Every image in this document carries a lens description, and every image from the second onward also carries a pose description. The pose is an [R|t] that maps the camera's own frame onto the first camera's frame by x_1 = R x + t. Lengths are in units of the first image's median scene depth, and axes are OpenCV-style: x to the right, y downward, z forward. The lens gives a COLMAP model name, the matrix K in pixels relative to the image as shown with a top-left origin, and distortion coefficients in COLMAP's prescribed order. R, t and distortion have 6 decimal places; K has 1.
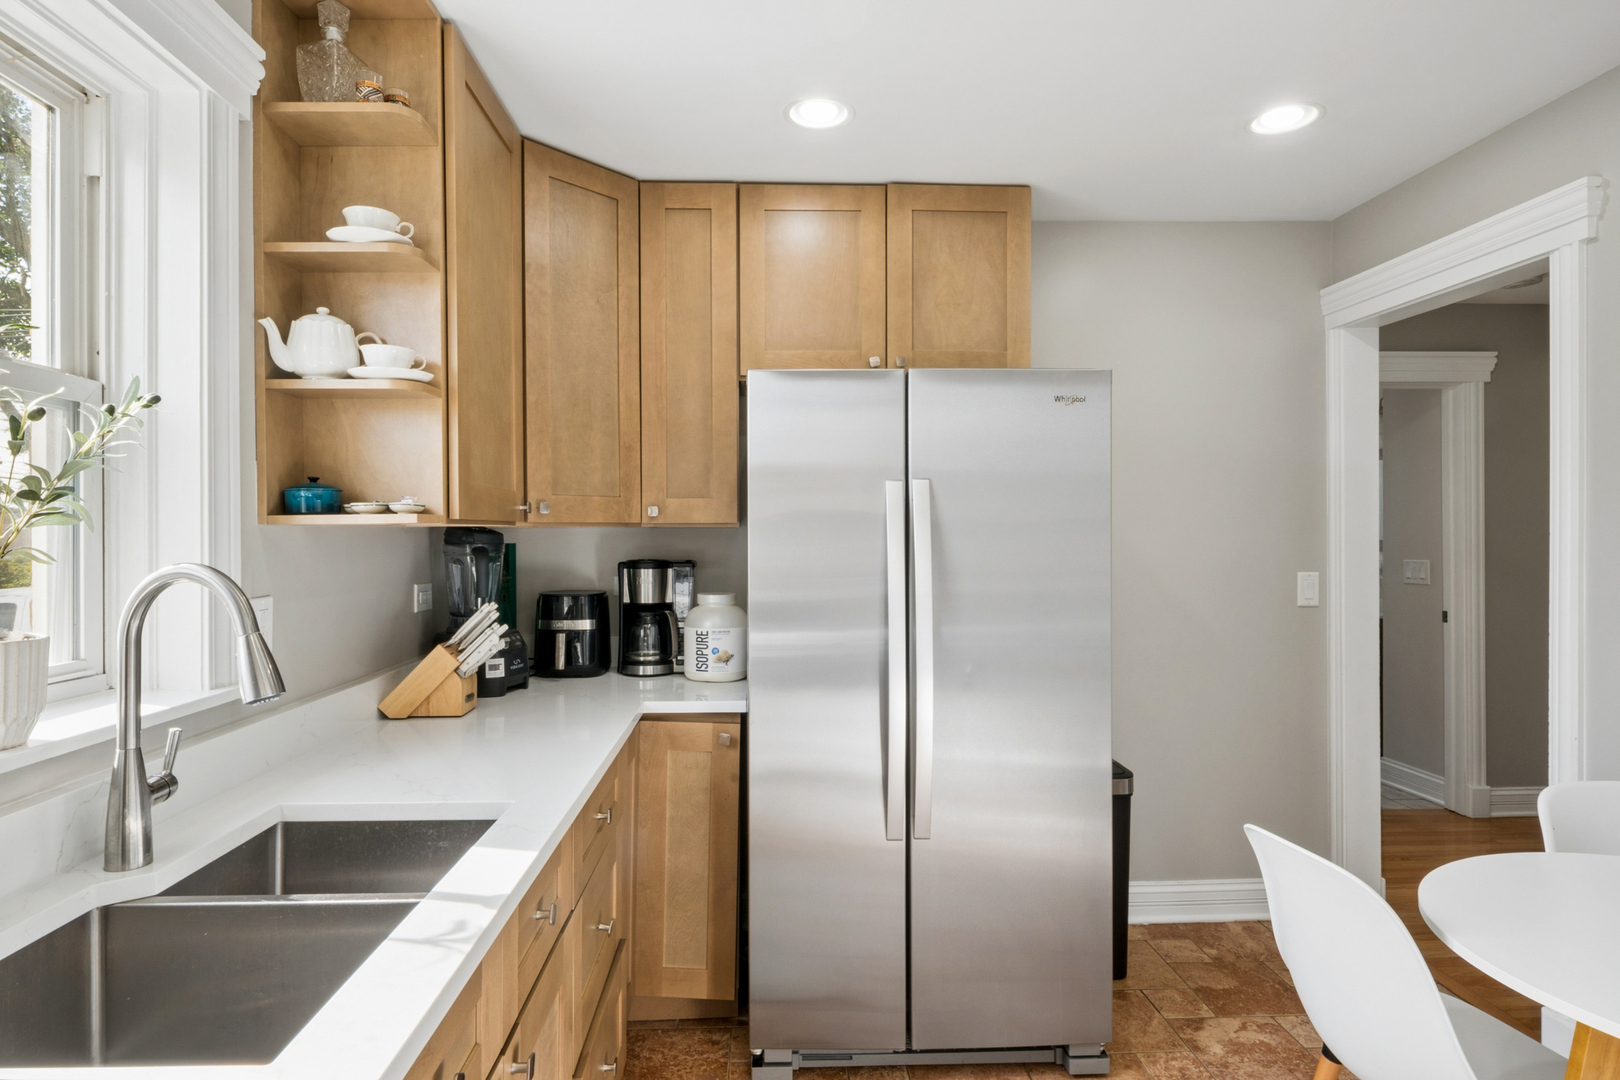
lens RADIAL K [[850.4, 0, 803.5], [0, 850.4, 531.6], [0, 0, 1]] dist [-0.002919, -0.000758]
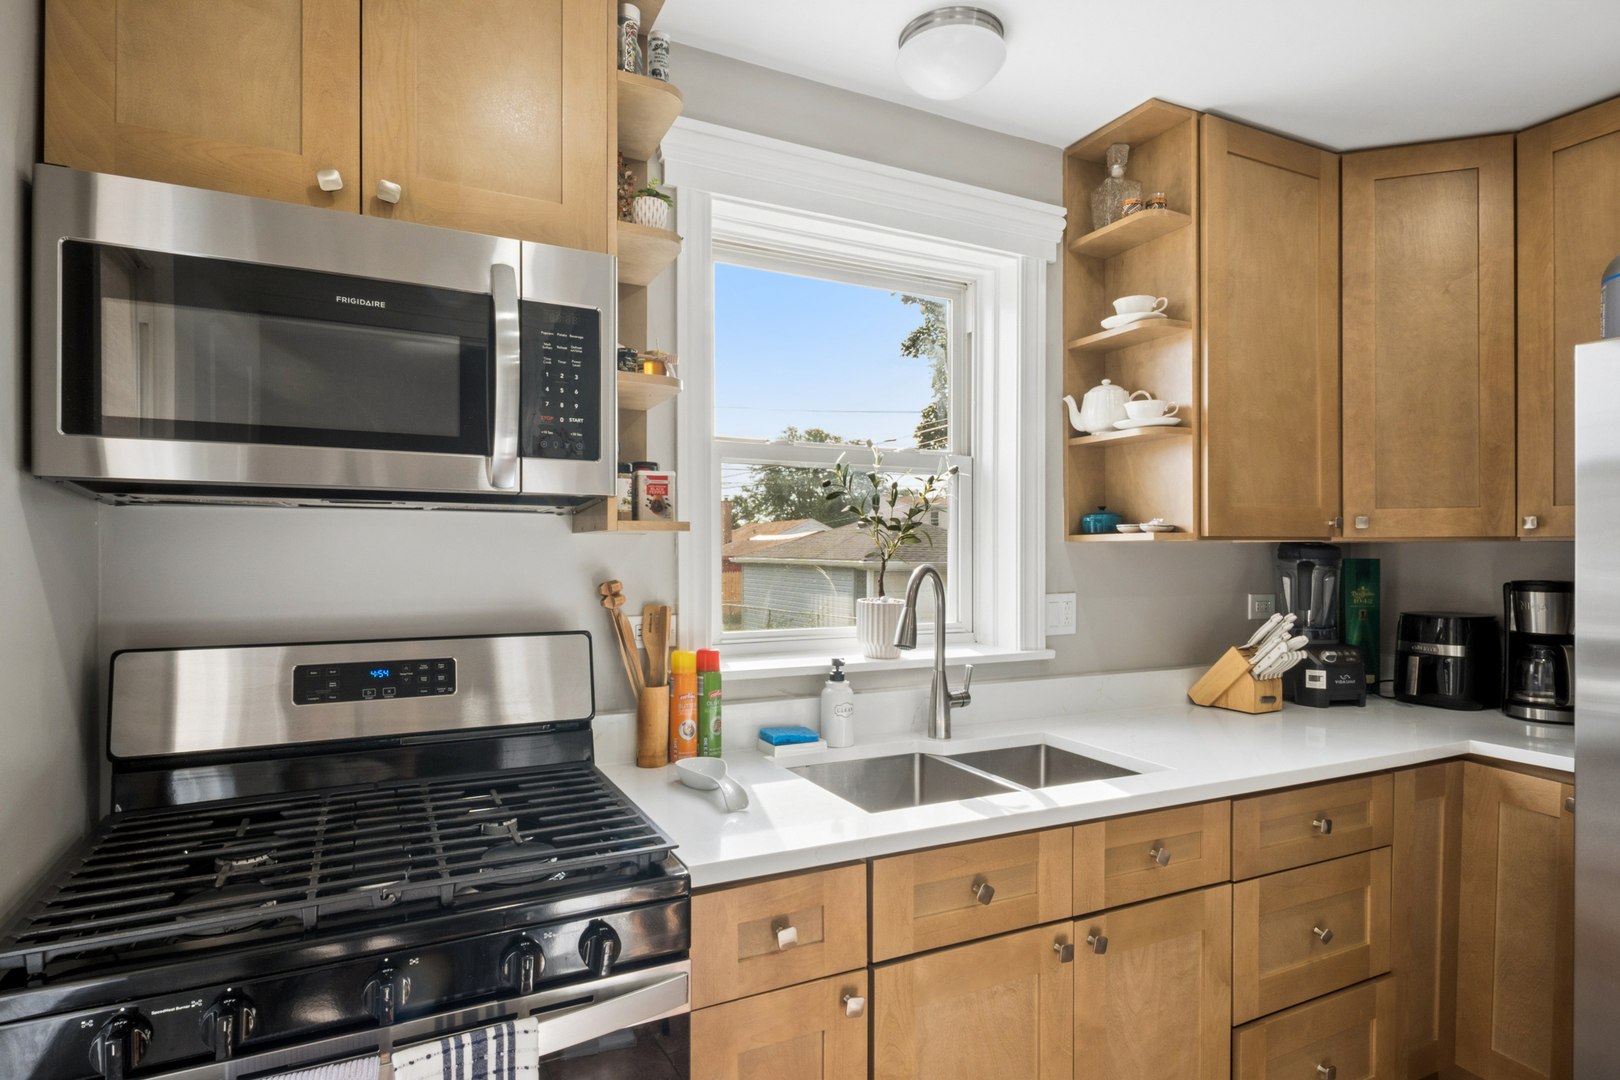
lens RADIAL K [[869.6, 0, 810.0], [0, 869.6, 540.0], [0, 0, 1]] dist [0.002938, -0.000389]
pose [[0.418958, -0.007956, -0.907971, 0.395314], [0.000187, 0.999962, -0.008676, 0.001168], [0.908005, 0.003465, 0.418944, 0.001523]]
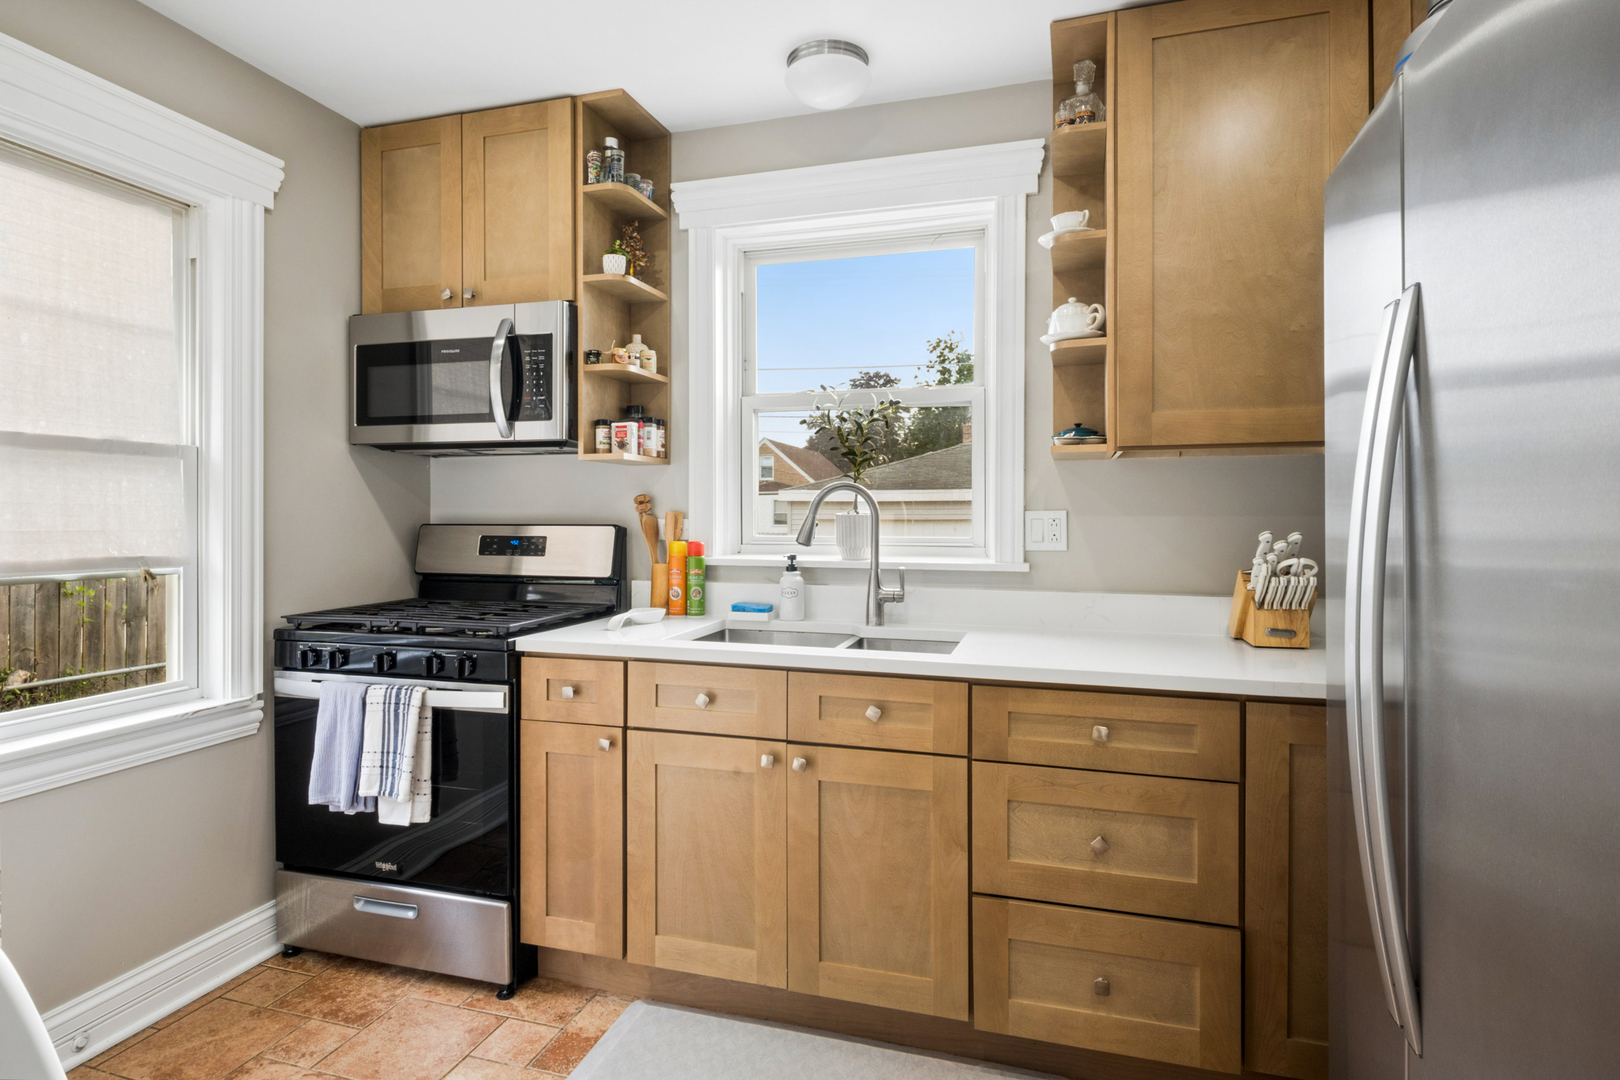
lens RADIAL K [[873.6, 0, 806.5], [0, 873.6, 508.7], [0, 0, 1]] dist [-0.000725, -0.000503]
pose [[-0.323845, -0.001487, -0.946109, 0.728577], [0.005813, 0.999977, -0.003561, 0.061799], [0.946092, -0.006653, -0.323829, 0.859254]]
